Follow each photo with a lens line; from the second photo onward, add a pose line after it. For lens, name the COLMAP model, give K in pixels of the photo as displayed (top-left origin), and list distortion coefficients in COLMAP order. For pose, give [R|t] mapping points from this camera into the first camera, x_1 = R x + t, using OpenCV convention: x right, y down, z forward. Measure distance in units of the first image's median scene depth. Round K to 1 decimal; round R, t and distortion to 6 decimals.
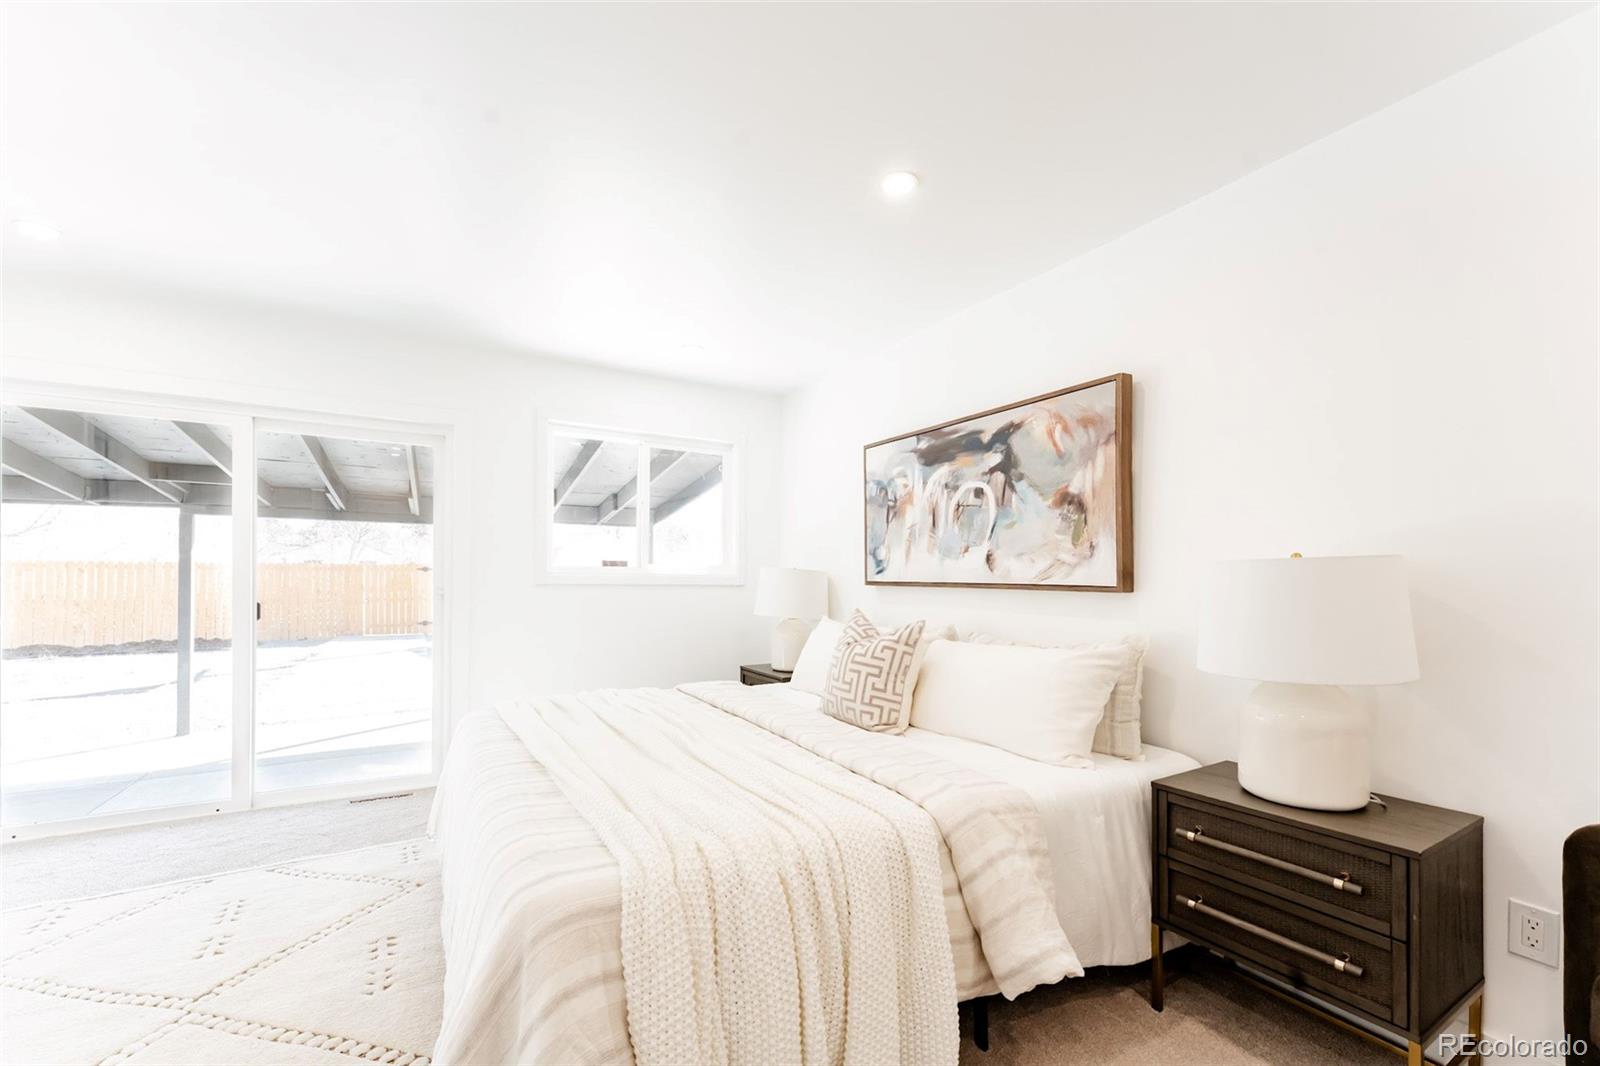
lens RADIAL K [[658.2, 0, 795.4], [0, 658.2, 576.9], [0, 0, 1]] dist [-0.001369, -0.000750]
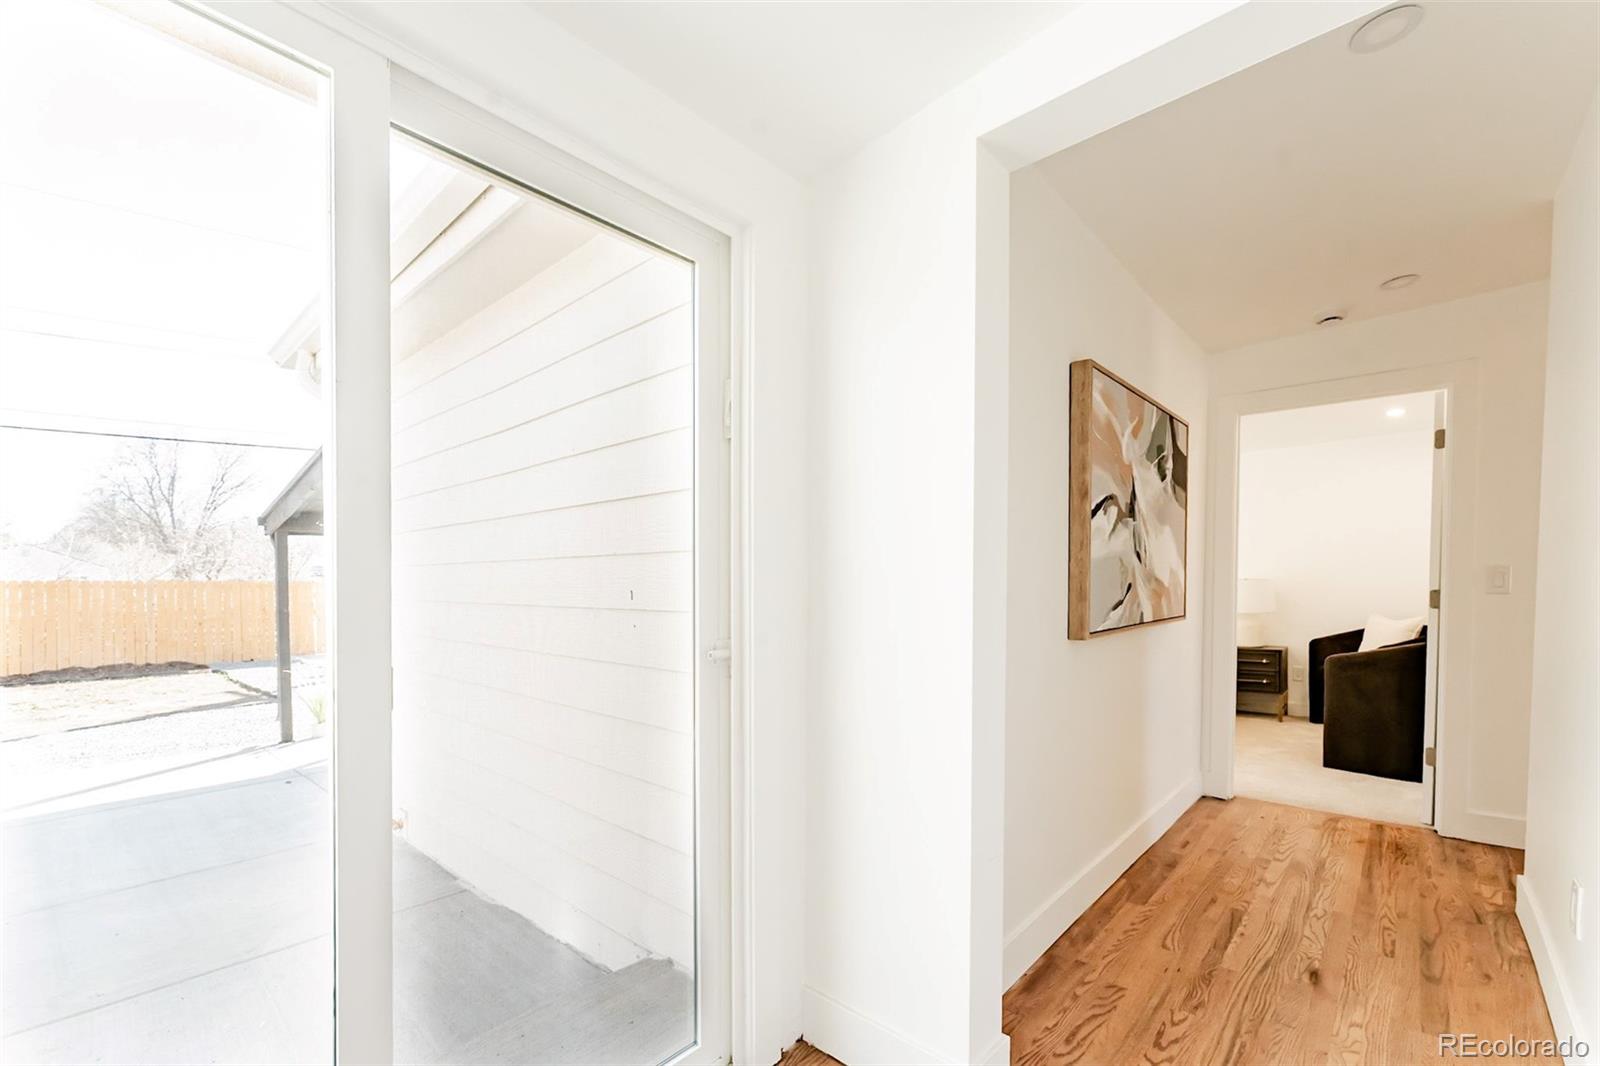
lens RADIAL K [[675.5, 0, 803.5], [0, 675.5, 610.2], [0, 0, 1]] dist [0.014308, -0.000032]
pose [[0.950960, -0.021550, 0.308563, -1.775772], [0.012083, 0.999397, 0.032558, -0.006003], [-0.309078, -0.027233, 0.950647, -1.176765]]
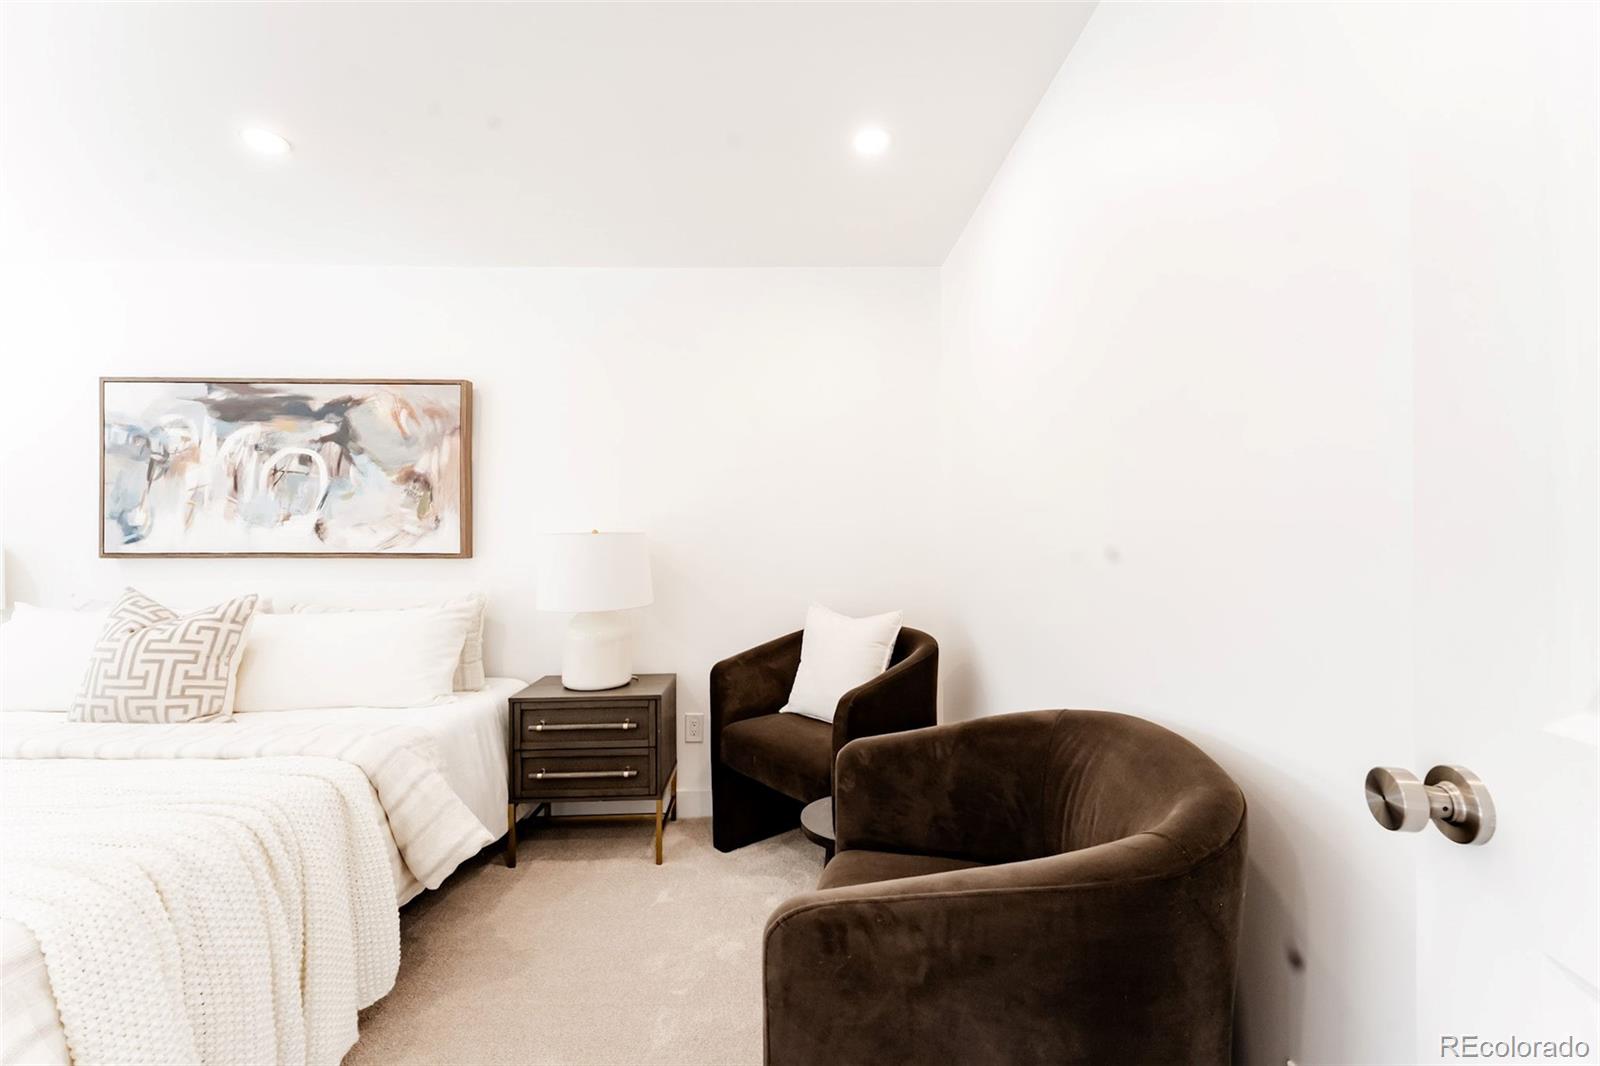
lens RADIAL K [[650.2, 0, 800.0], [0, 650.2, 533.0], [0, 0, 1]] dist [-0.000732, -0.000288]
pose [[0.469077, 0.009858, 0.883102, -0.257164], [0.004622, 0.999897, -0.013617, -0.003799], [-0.883145, 0.010469, 0.468983, -0.109428]]
